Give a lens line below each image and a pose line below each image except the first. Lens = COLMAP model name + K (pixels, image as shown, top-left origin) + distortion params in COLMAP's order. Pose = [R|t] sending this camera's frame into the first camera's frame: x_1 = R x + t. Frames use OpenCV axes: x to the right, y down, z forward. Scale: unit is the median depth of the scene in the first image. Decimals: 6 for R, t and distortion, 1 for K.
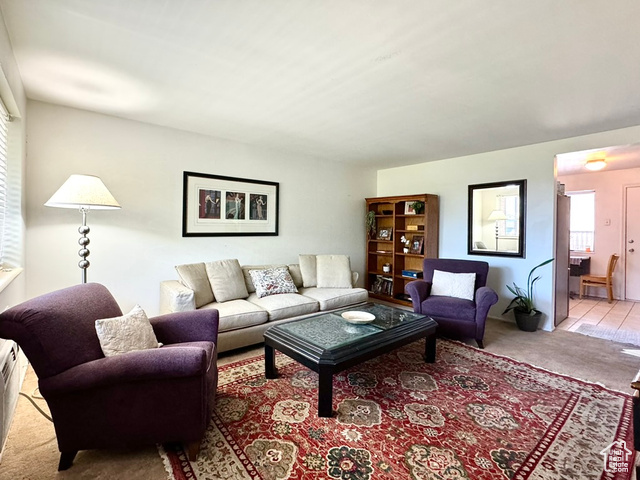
lens RADIAL K [[290.5, 0, 319.6], [0, 290.5, 244.7], [0, 0, 1]] dist [0.002918, -0.000284]
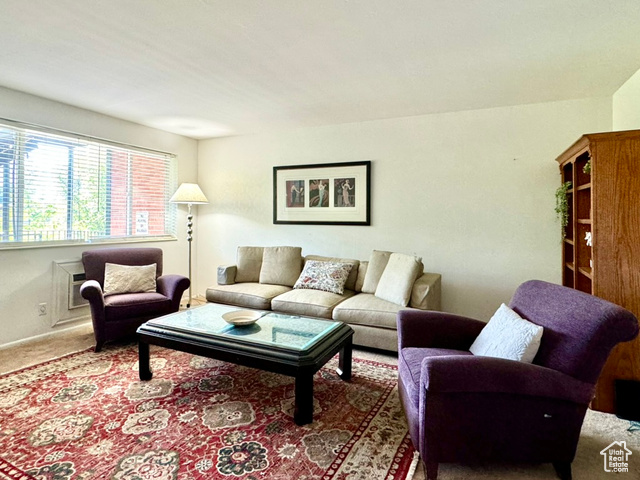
lens RADIAL K [[354.8, 0, 319.7], [0, 354.8, 235.0], [0, 0, 1]] dist [0.003345, 0.001304]
pose [[0.442467, 0.042157, -0.895793, 0.832675], [-0.053776, 0.998344, 0.020421, -0.020673], [0.895171, 0.039137, 0.444002, 0.520728]]
